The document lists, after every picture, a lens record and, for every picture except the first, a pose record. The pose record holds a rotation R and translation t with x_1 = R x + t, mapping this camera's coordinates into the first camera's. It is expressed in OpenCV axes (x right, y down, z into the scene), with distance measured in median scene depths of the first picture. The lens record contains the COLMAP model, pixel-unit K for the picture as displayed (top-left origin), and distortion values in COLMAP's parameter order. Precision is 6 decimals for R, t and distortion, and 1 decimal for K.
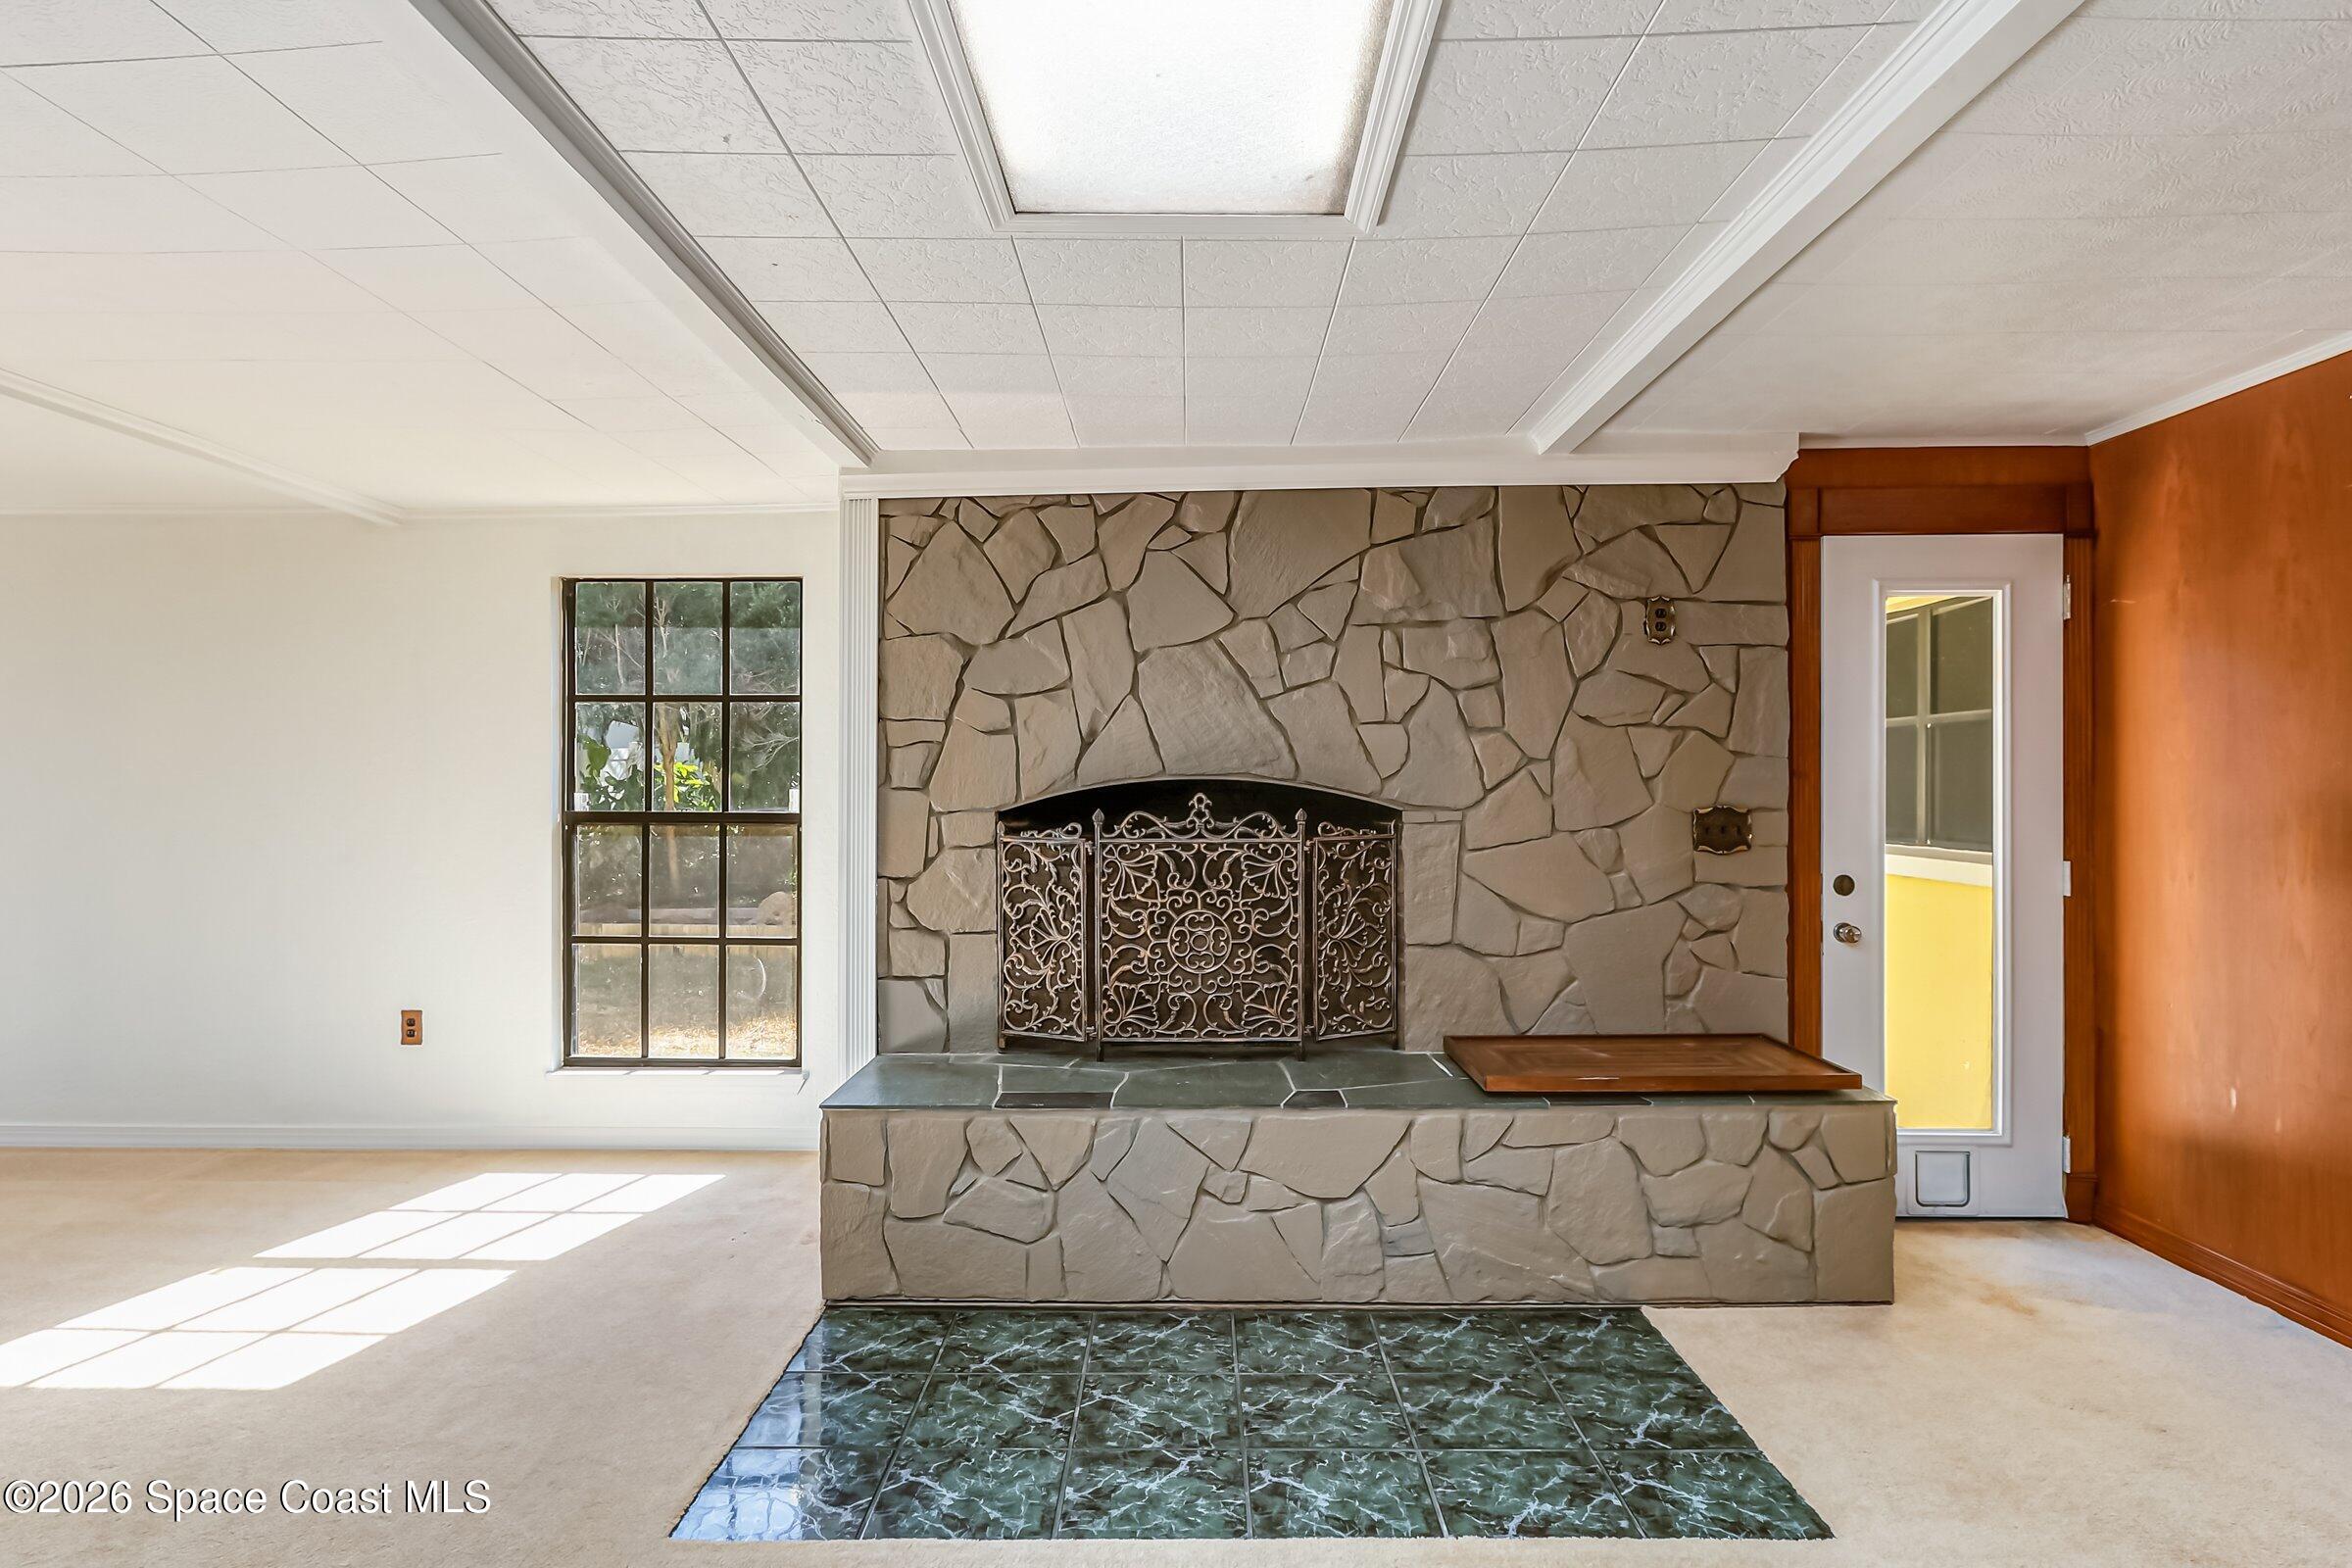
lens RADIAL K [[1289.2, 0, 1176.0], [0, 1289.2, 784.0], [0, 0, 1]] dist [-0.004867, -0.000151]
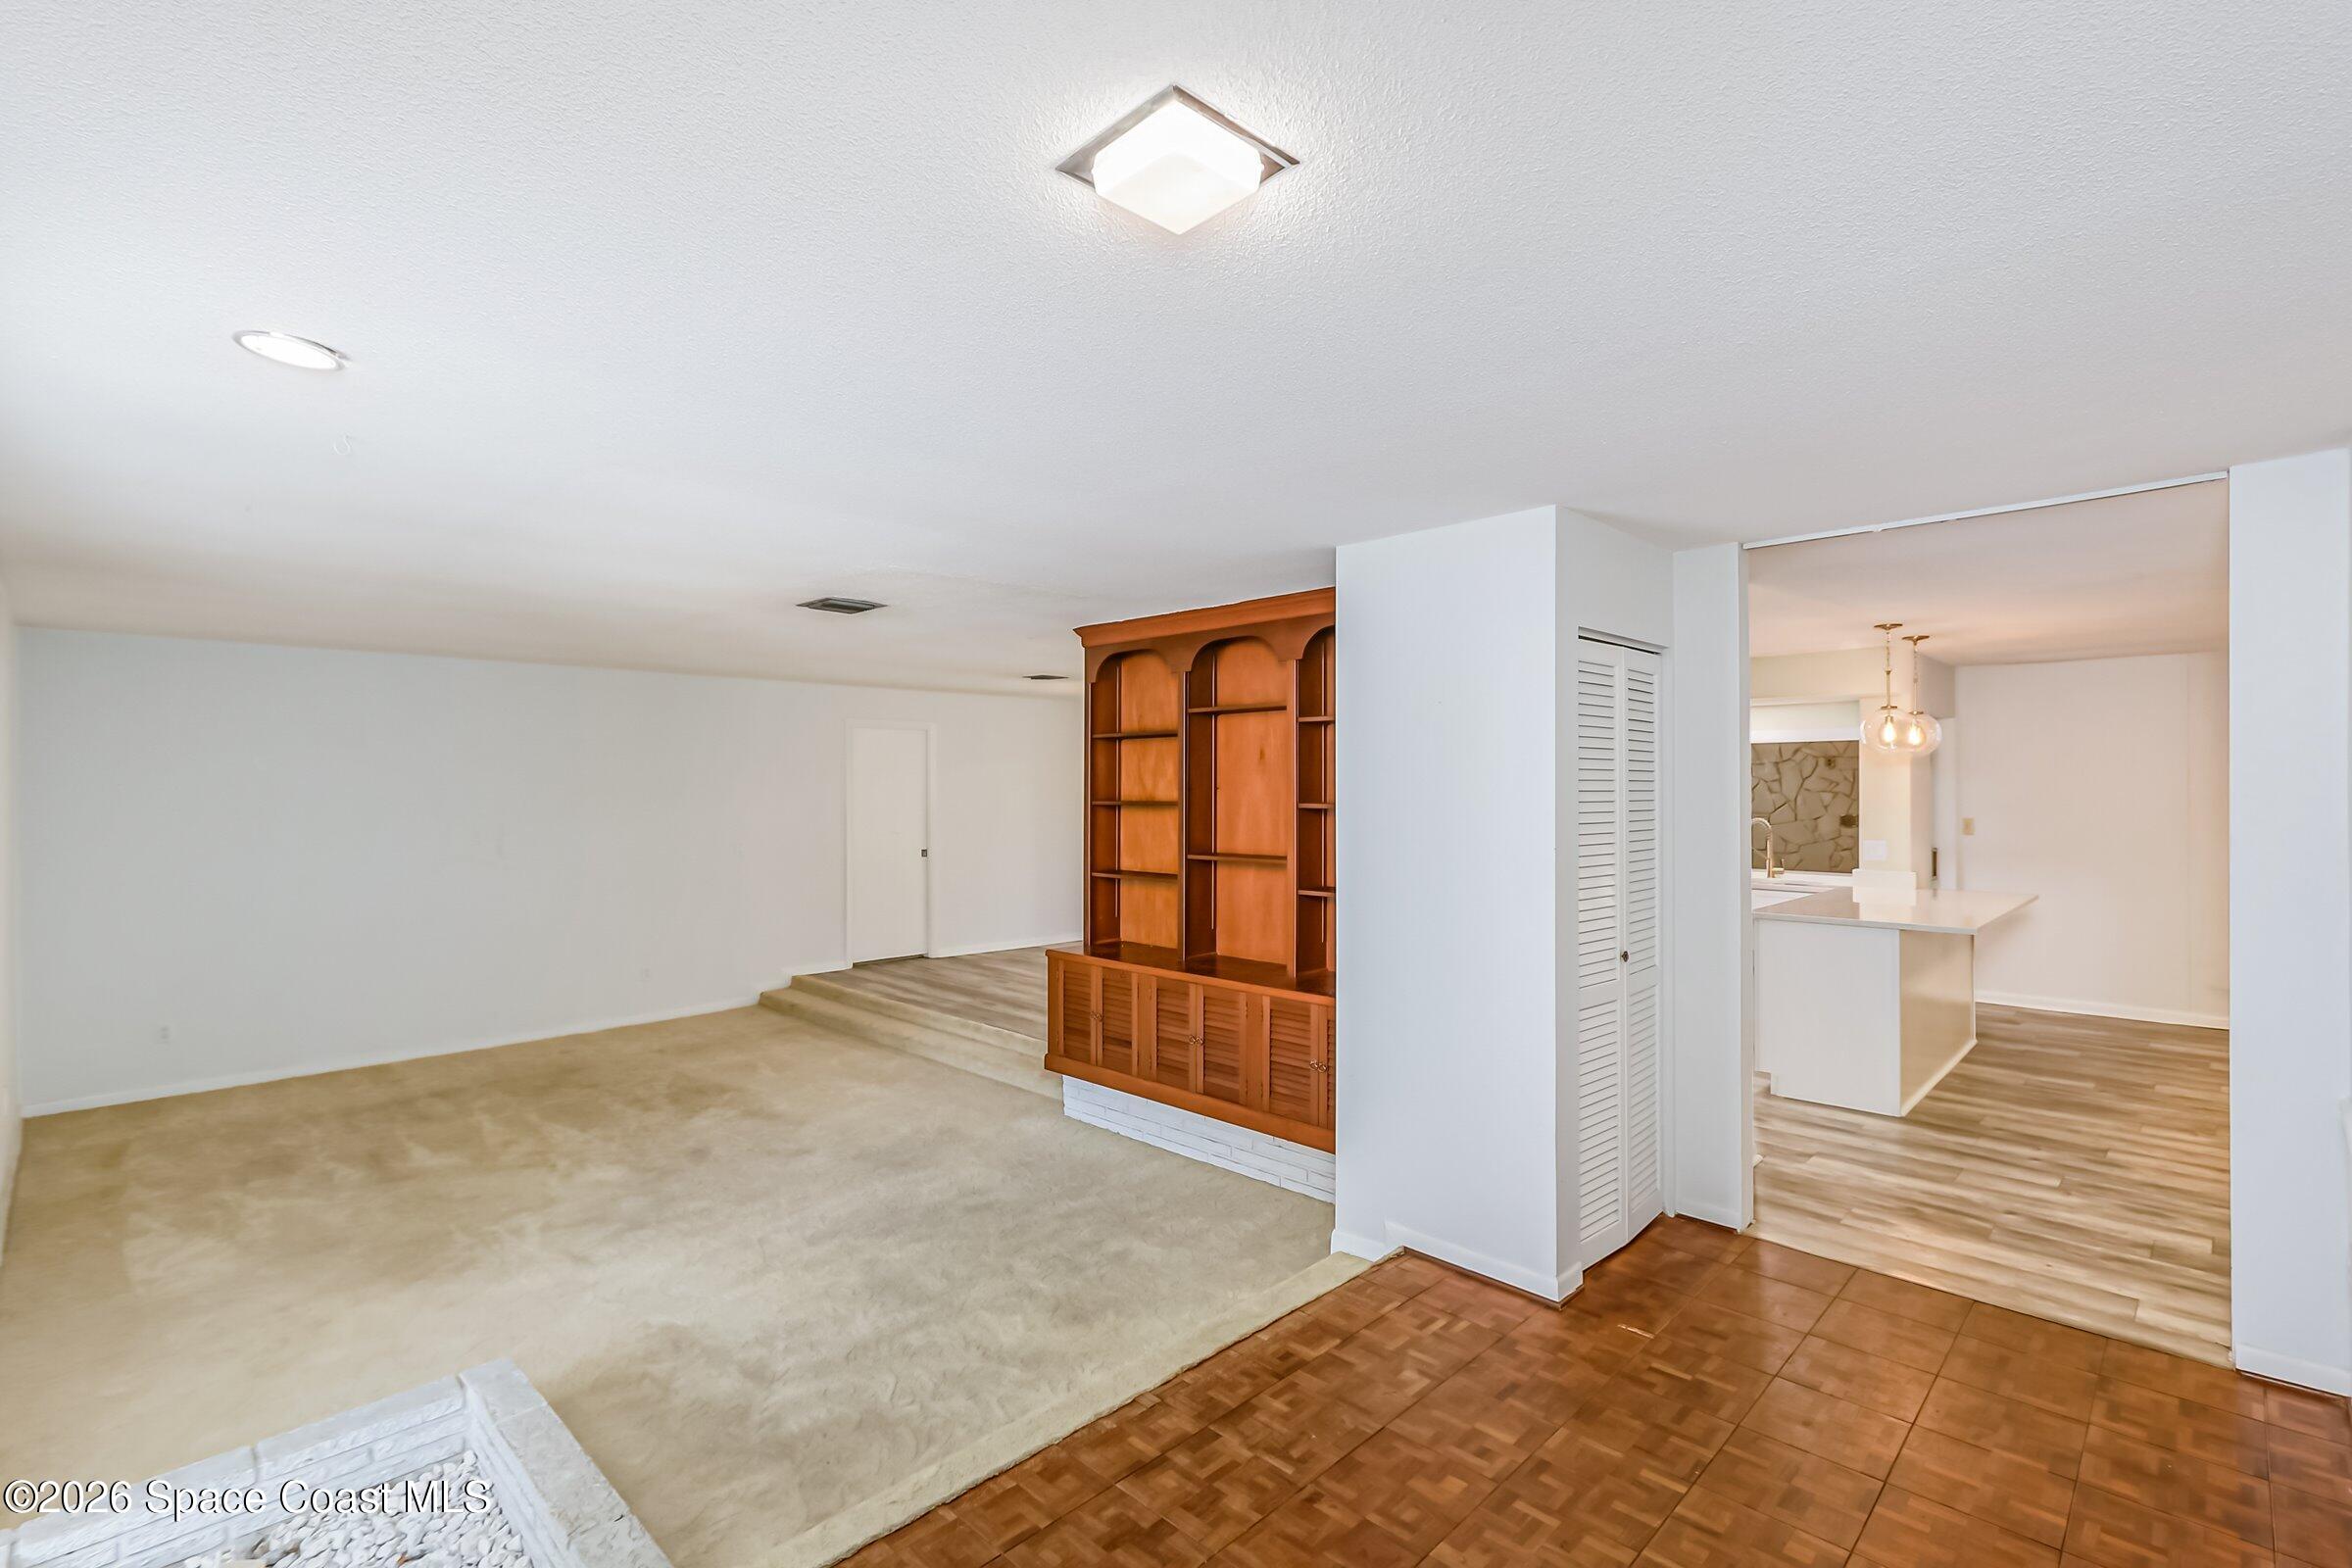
lens RADIAL K [[1088.6, 0, 1176.0], [0, 1088.6, 784.0], [0, 0, 1]] dist [0.002874, 0.001089]
pose [[0.724522, 0.004554, -0.689237, 1.148014], [-0.006008, 0.999982, 0.000291, -0.056535], [0.689225, 0.003930, 0.724536, -2.457793]]
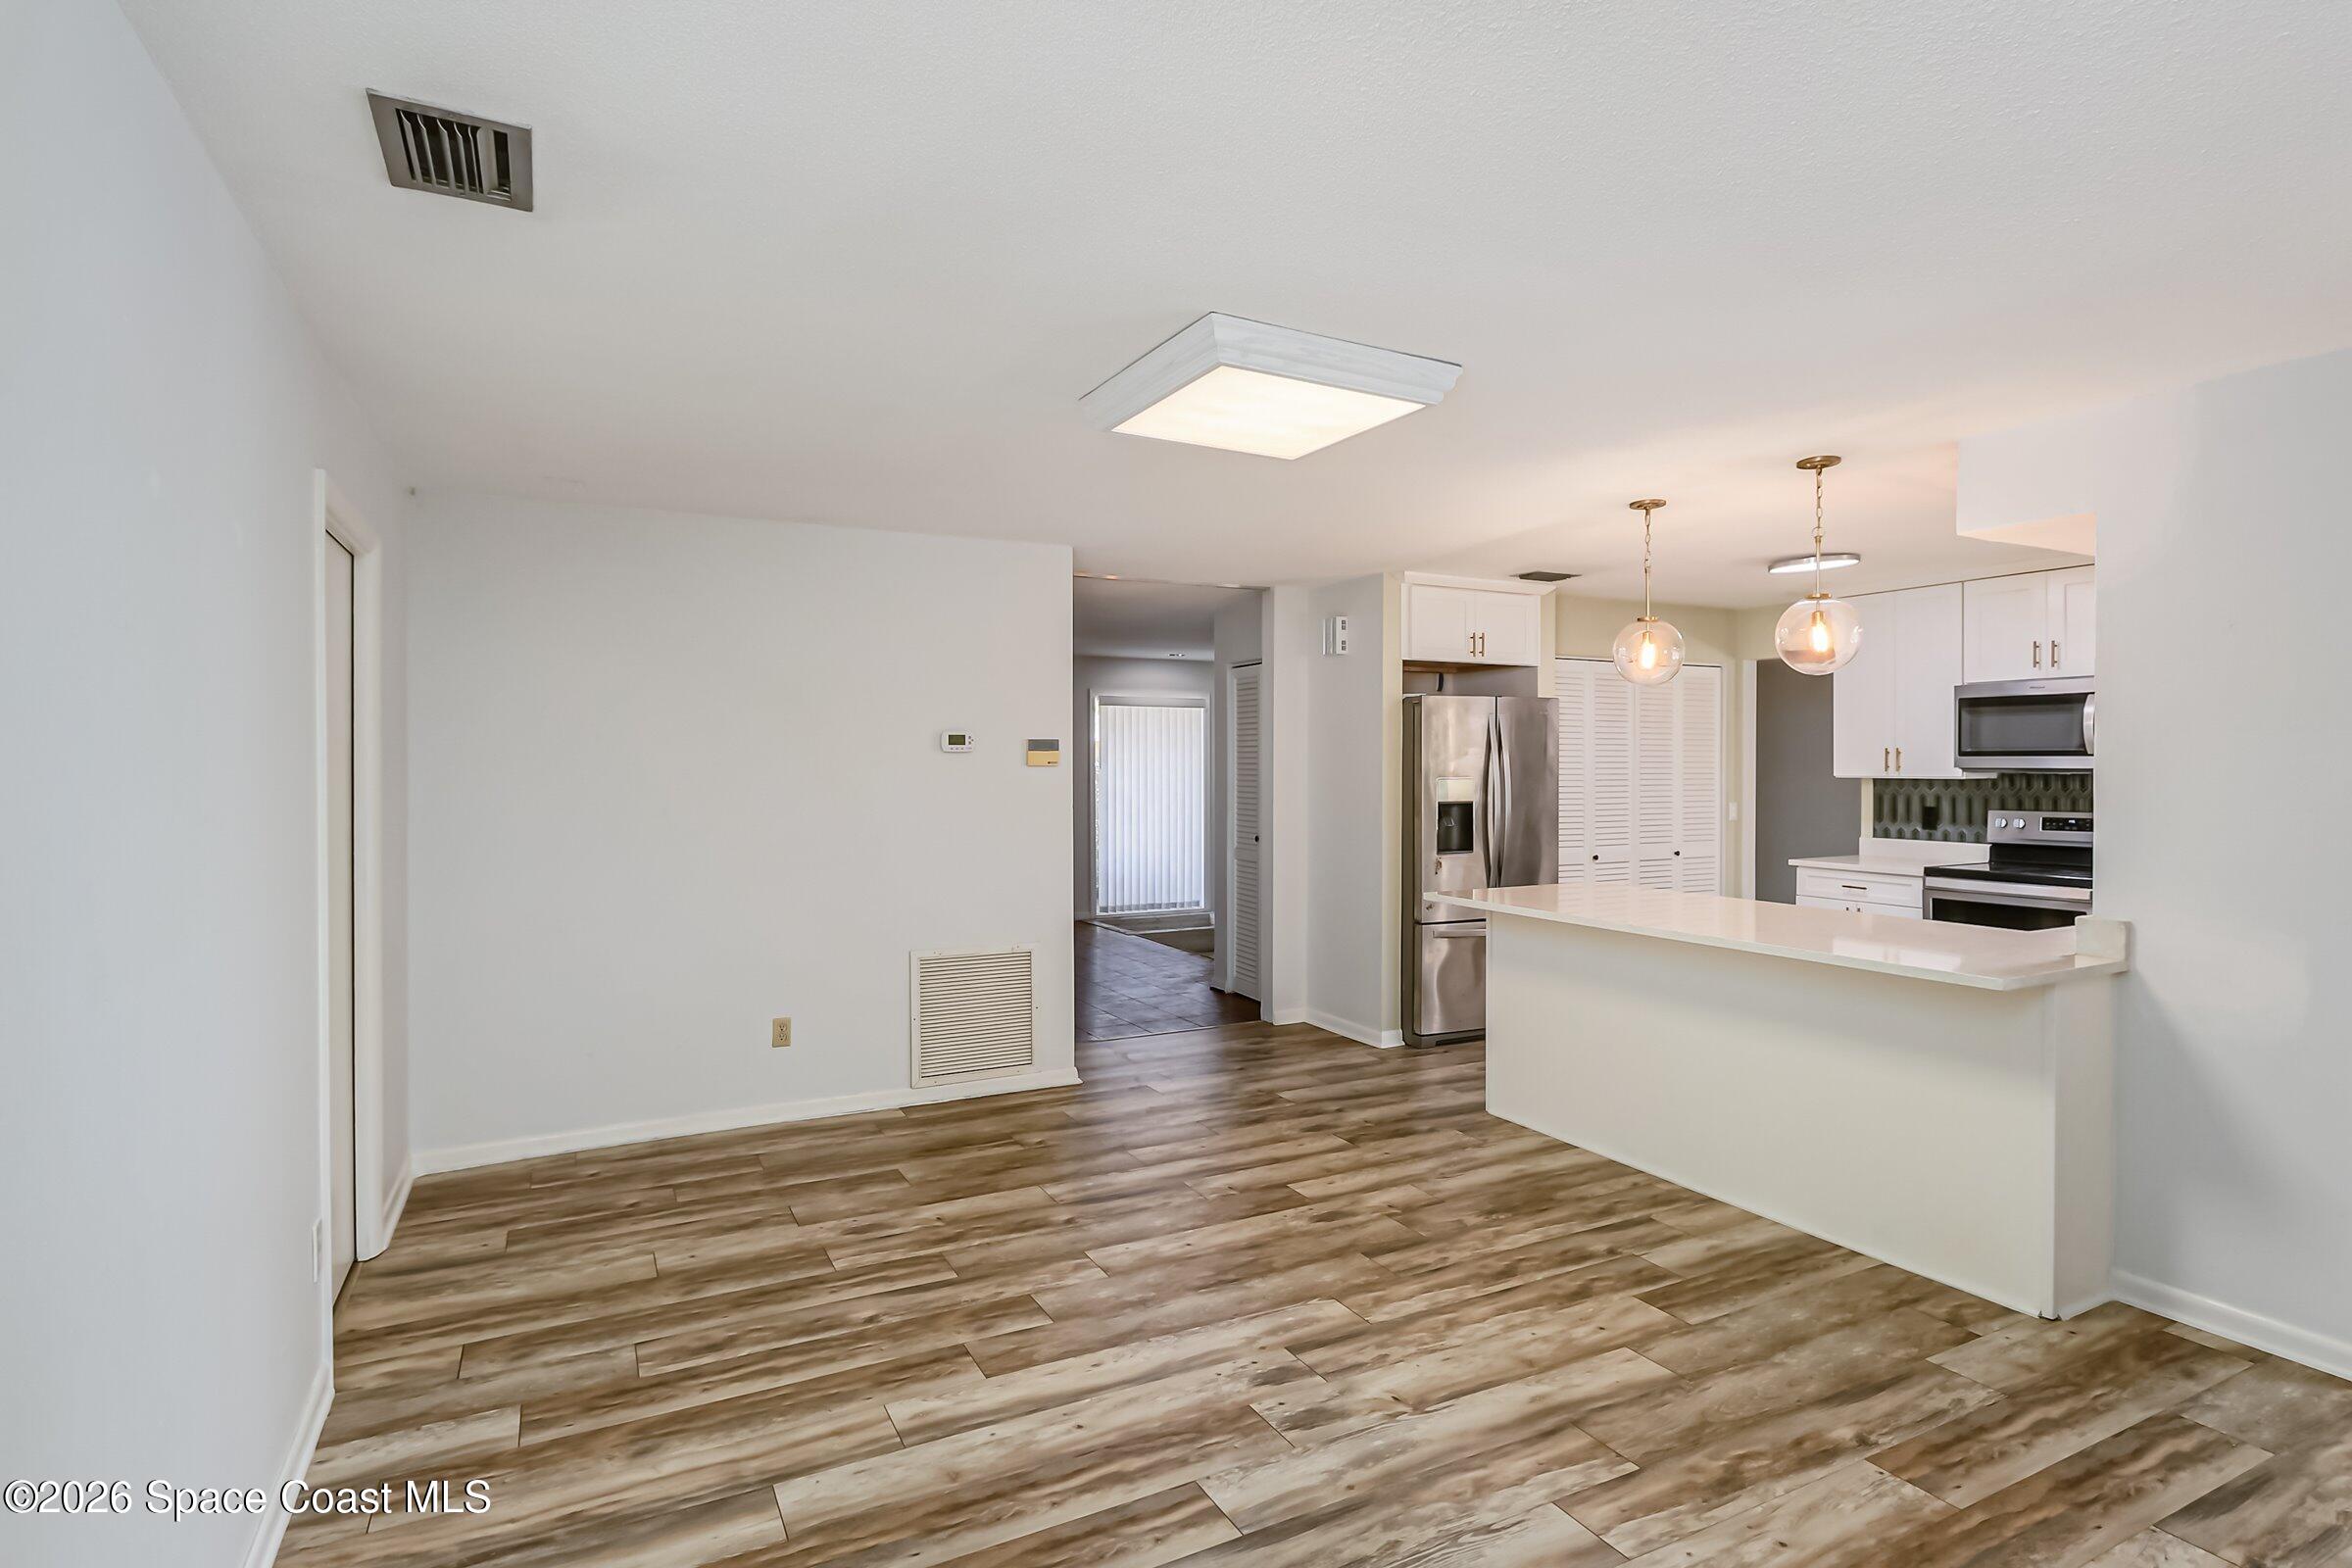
lens RADIAL K [[1177.5, 0, 1176.0], [0, 1177.5, 784.0], [0, 0, 1]] dist [-0.003403, -0.000545]
pose [[-0.877987, 0.013135, -0.478505, 1.778542], [0.003814, 0.999784, 0.020446, -0.037840], [0.478670, 0.016126, -0.877847, 0.089005]]
